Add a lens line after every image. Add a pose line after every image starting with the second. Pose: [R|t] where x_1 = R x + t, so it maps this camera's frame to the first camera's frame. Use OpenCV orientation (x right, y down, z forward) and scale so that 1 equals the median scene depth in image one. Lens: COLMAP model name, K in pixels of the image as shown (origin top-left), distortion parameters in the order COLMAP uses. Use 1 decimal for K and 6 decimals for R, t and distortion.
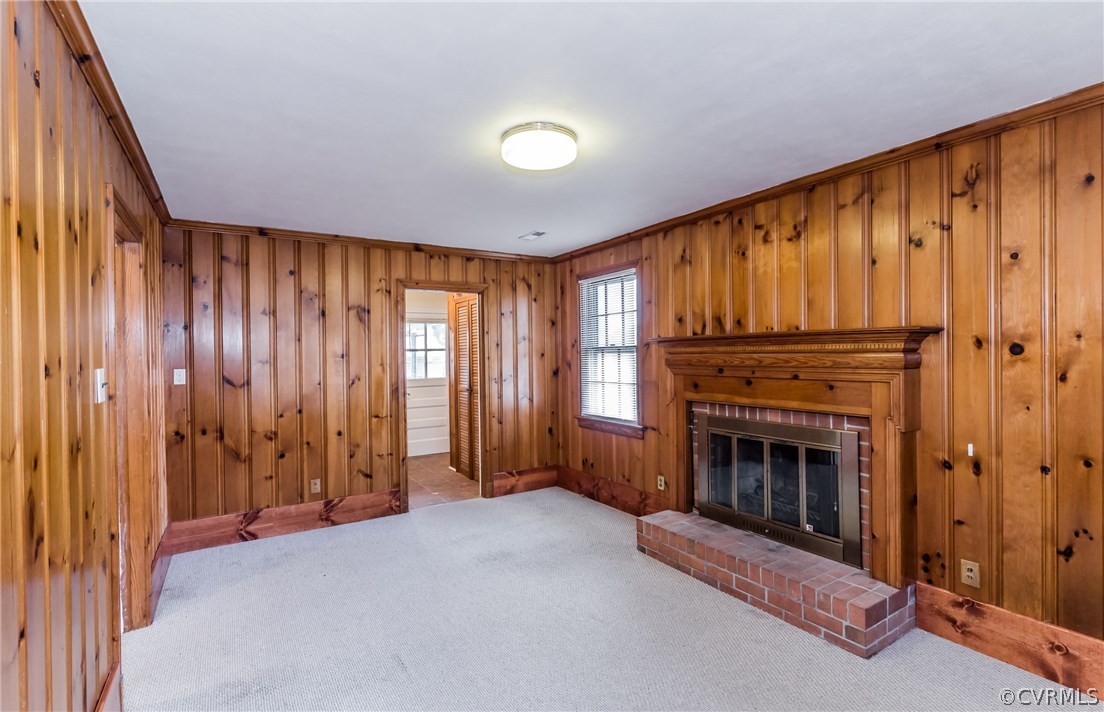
lens RADIAL K [[502.3, 0, 548.6], [0, 502.3, 355.4], [0, 0, 1]] dist [-0.001255, 0.000046]
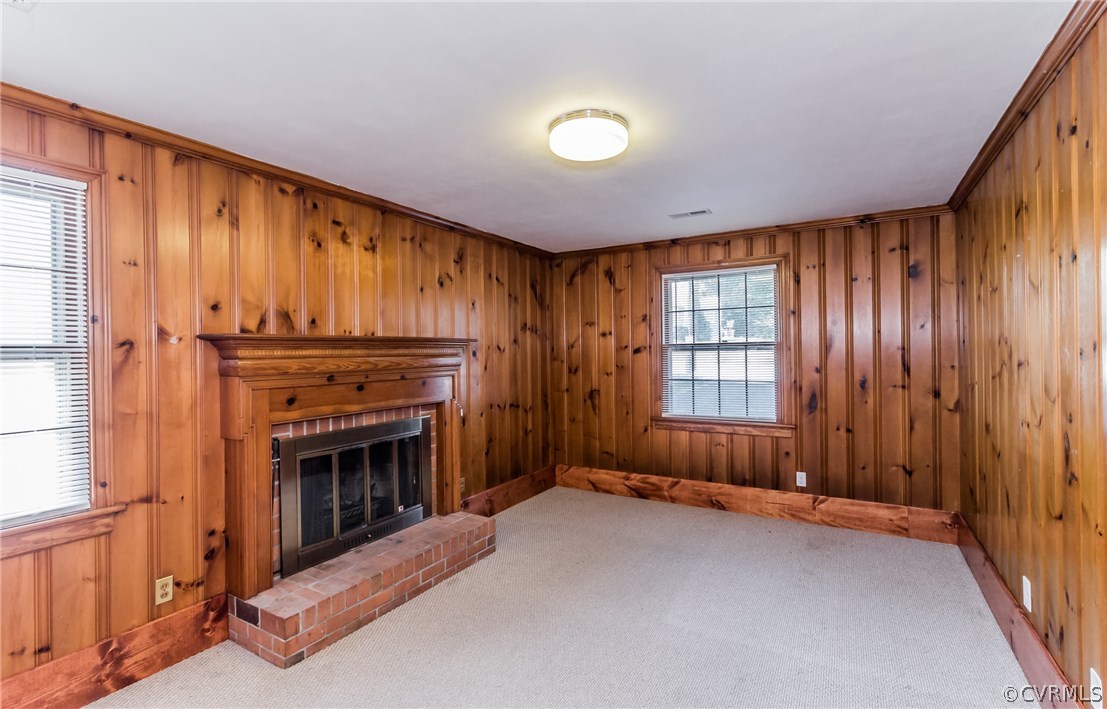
lens RADIAL K [[503.7, 0, 549.0], [0, 503.7, 352.4], [0, 0, 1]] dist [-0.001255, 0.000046]
pose [[-0.449808, 0.018355, 0.892937, -0.606617], [0.024182, 0.999673, -0.008368, 0.003279], [-0.892798, 0.017829, -0.450104, 1.097087]]
